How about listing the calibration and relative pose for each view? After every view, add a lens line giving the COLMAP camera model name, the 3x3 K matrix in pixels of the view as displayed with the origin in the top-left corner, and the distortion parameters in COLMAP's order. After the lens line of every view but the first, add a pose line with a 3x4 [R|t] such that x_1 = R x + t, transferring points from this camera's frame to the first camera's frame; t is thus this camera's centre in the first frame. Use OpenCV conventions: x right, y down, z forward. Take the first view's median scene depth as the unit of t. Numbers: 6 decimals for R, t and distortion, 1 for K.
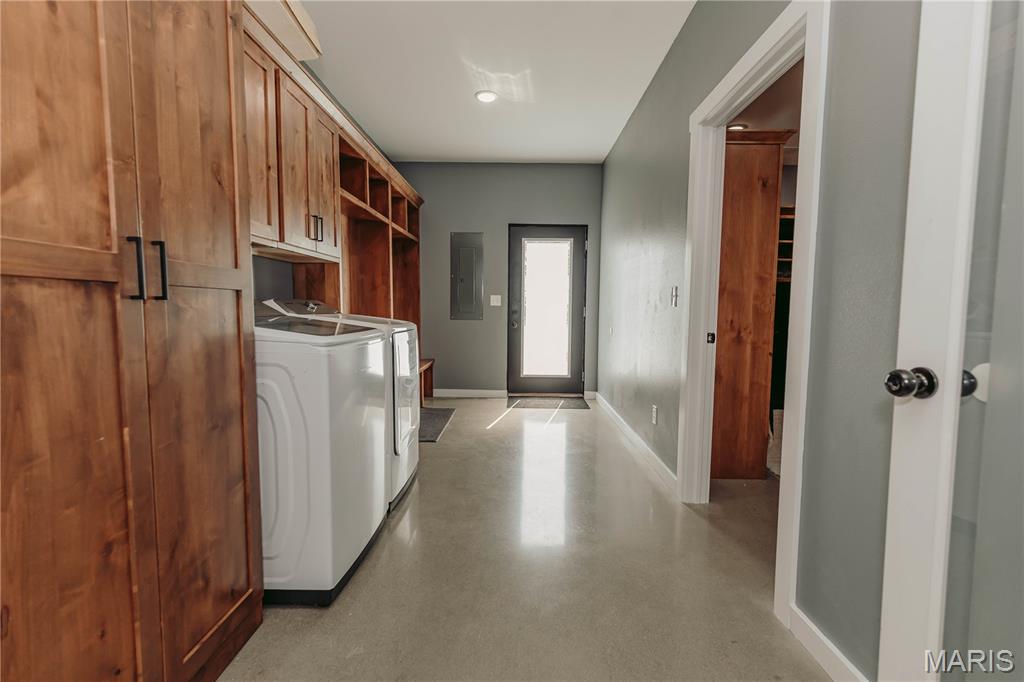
lens RADIAL K [[459.7, 0, 512.0], [0, 459.7, 341.0], [0, 0, 1]] dist [0.003513, 0.000108]
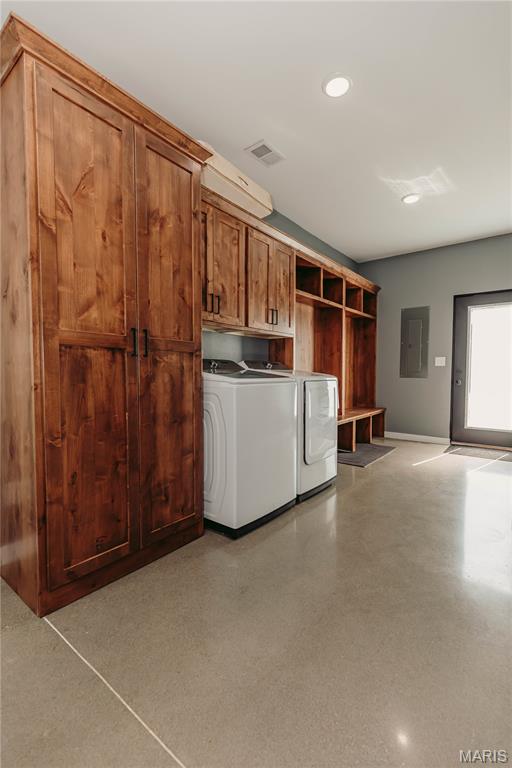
lens RADIAL K [[347.1, 0, 259.9], [0, 347.1, 386.2], [0, 0, 1]] dist [0.008049, 0.000100]
pose [[0.795066, 0.015527, -0.606324, 0.325439], [-0.038239, 0.998967, -0.024560, 0.034887], [0.605316, 0.042712, 0.794839, 0.017825]]
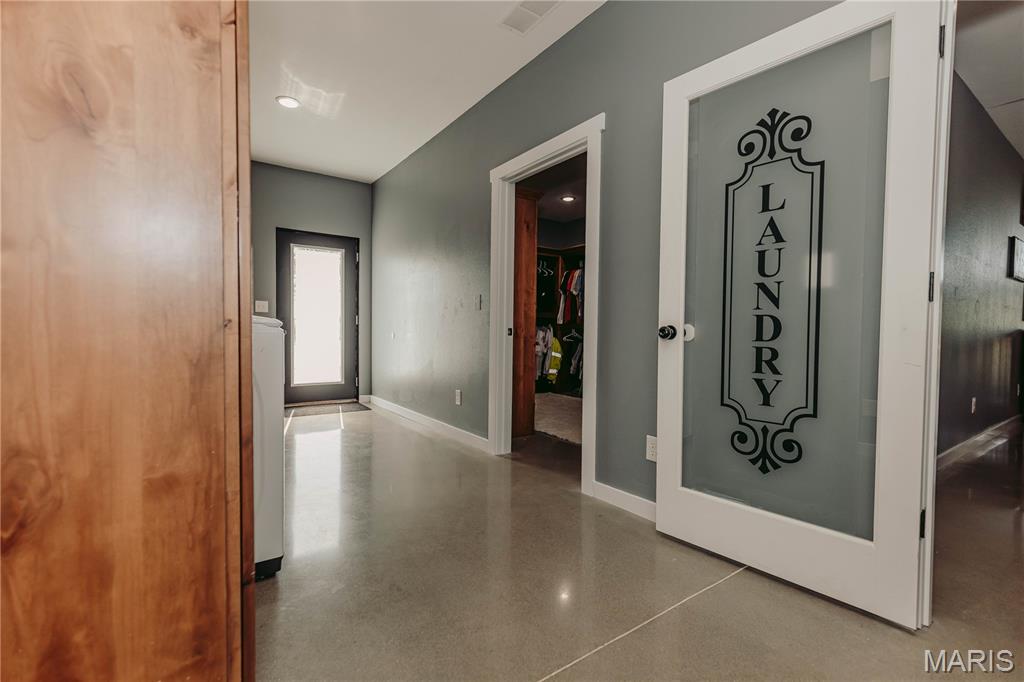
lens RADIAL K [[462.8, 0, 512.0], [0, 462.8, 341.0], [0, 0, 1]] dist [0.008049, 0.000100]
pose [[0.802729, -0.016164, 0.596125, -0.449024], [0.040832, 0.998776, -0.027902, 0.068358], [-0.594945, 0.046739, 0.802406, -0.143798]]
